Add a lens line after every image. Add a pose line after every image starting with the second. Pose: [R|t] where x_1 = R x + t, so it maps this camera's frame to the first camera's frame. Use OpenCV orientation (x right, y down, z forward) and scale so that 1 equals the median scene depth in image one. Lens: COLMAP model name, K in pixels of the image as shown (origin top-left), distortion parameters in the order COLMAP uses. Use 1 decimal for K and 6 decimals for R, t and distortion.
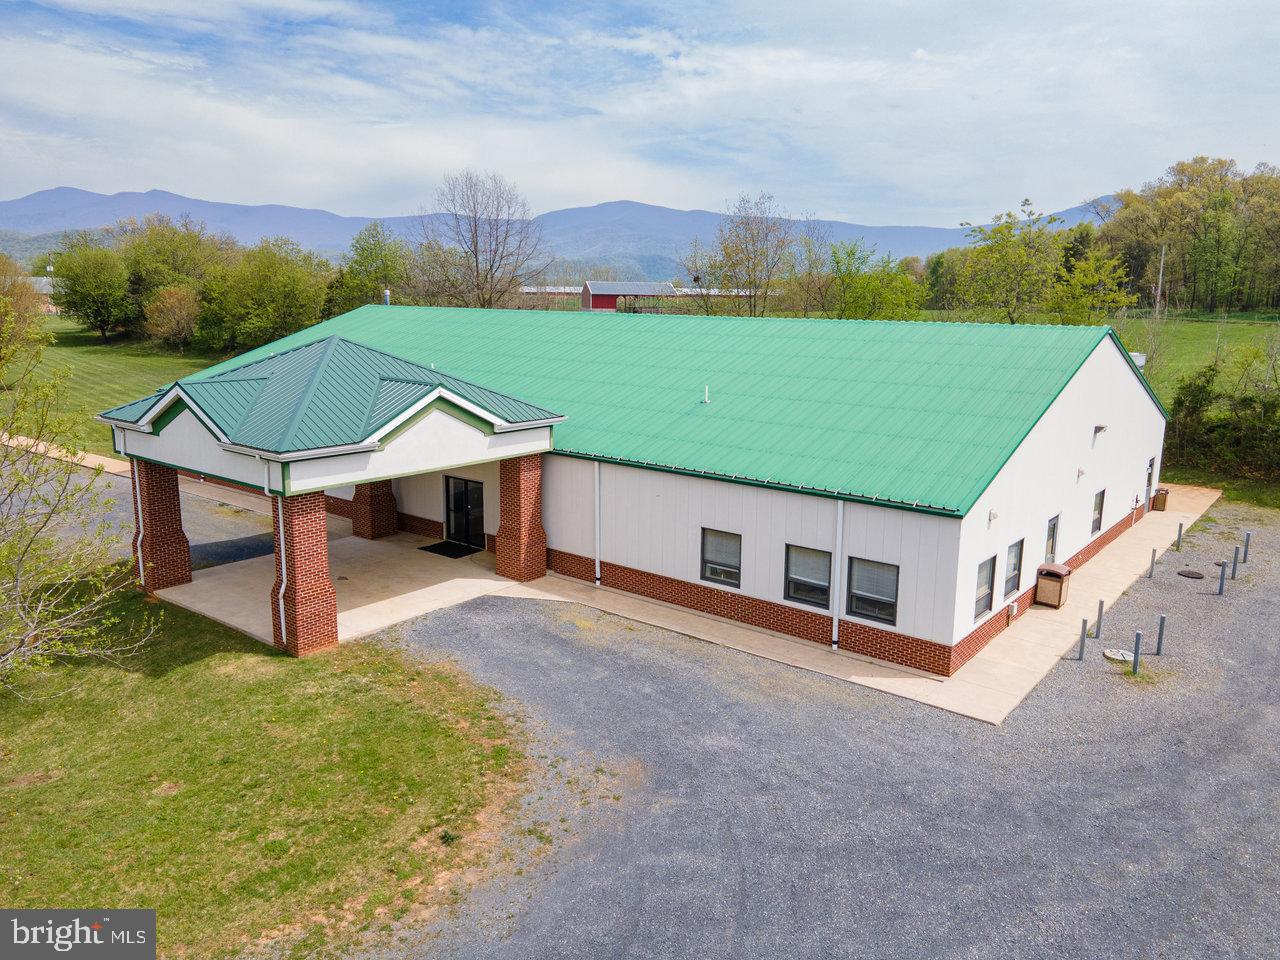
lens RADIAL K [[933.1, 0, 643.3], [0, 933.1, 480.6], [0, 0, 1]] dist [0.020427, 0.035169]
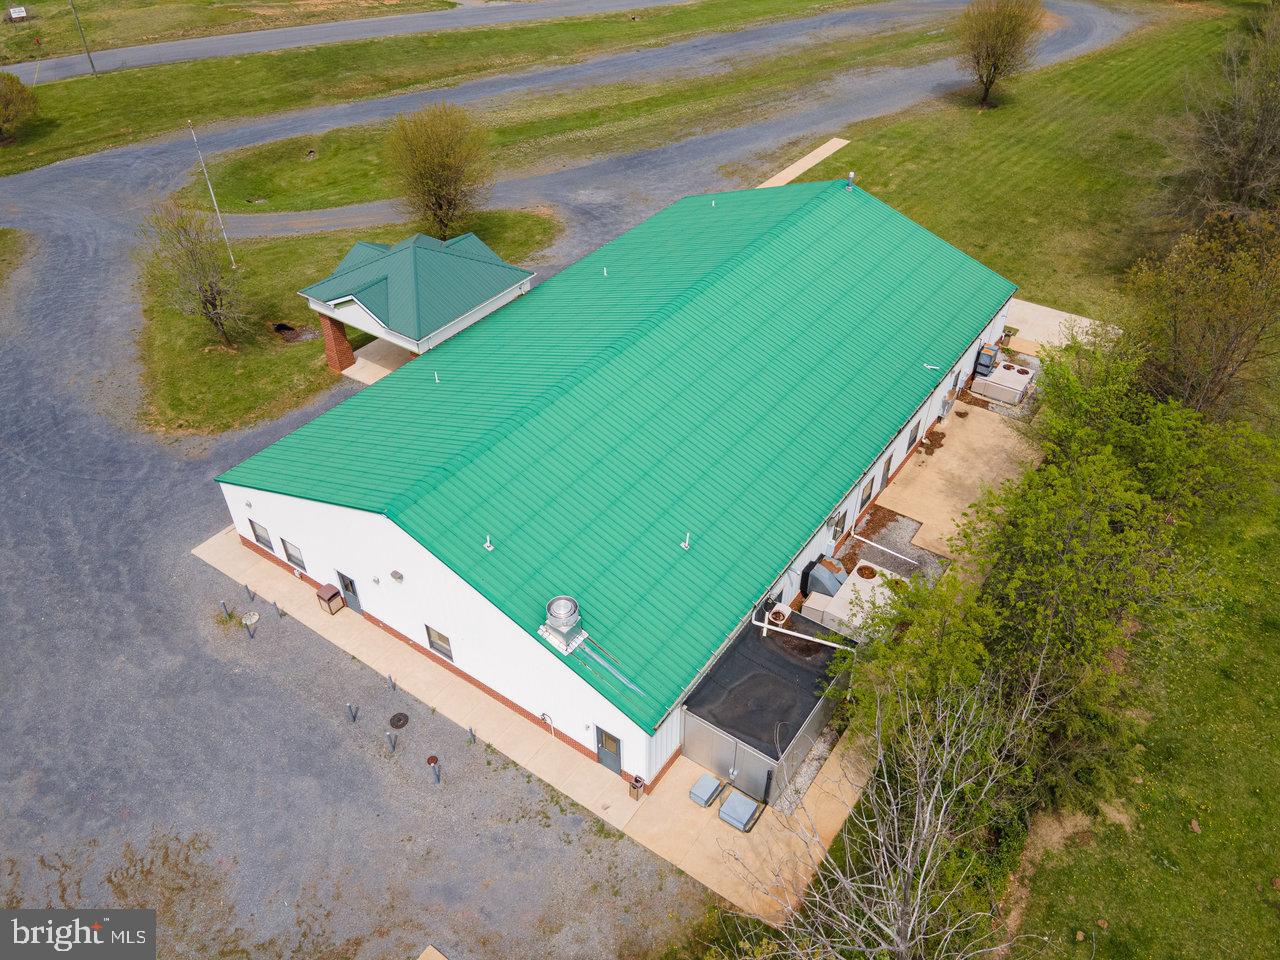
lens RADIAL K [[933.1, 0, 644.2], [0, 933.1, 477.3], [0, 0, 1]] dist [0.020427, 0.035169]
pose [[0.062297, 0.619487, -0.782531, 1.748730], [-0.192509, 0.776789, 0.599616, -1.195772], [0.979316, 0.113290, 0.167648, 1.395011]]
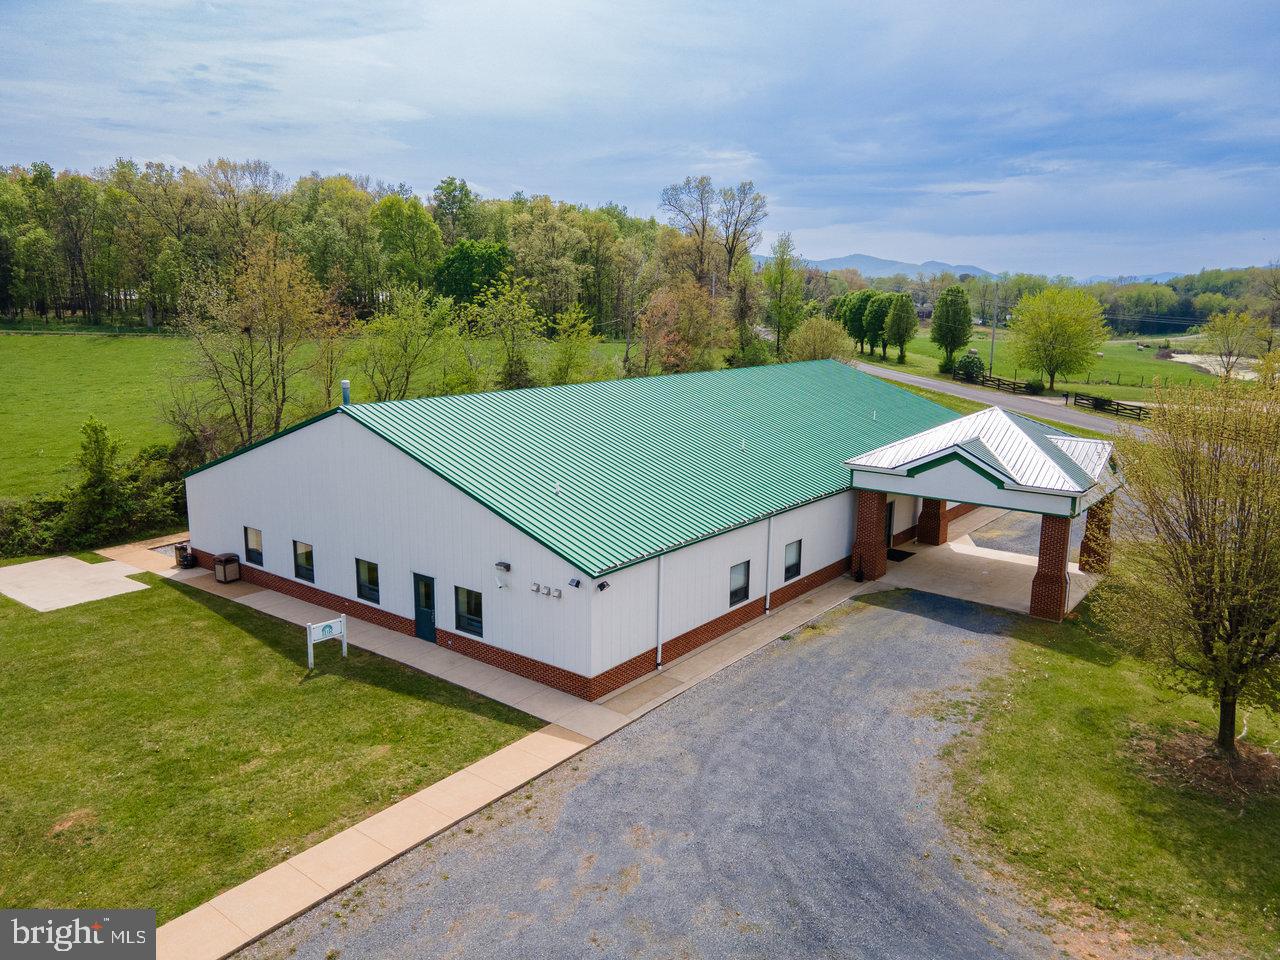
lens RADIAL K [[933.1, 0, 642.7], [0, 933.1, 490.4], [0, 0, 1]] dist [0.020427, 0.035169]
pose [[-0.014656, -0.215056, 0.976492, -2.072687], [0.182760, 0.959569, 0.214072, -0.516258], [-0.983048, 0.181601, 0.025240, 1.784455]]
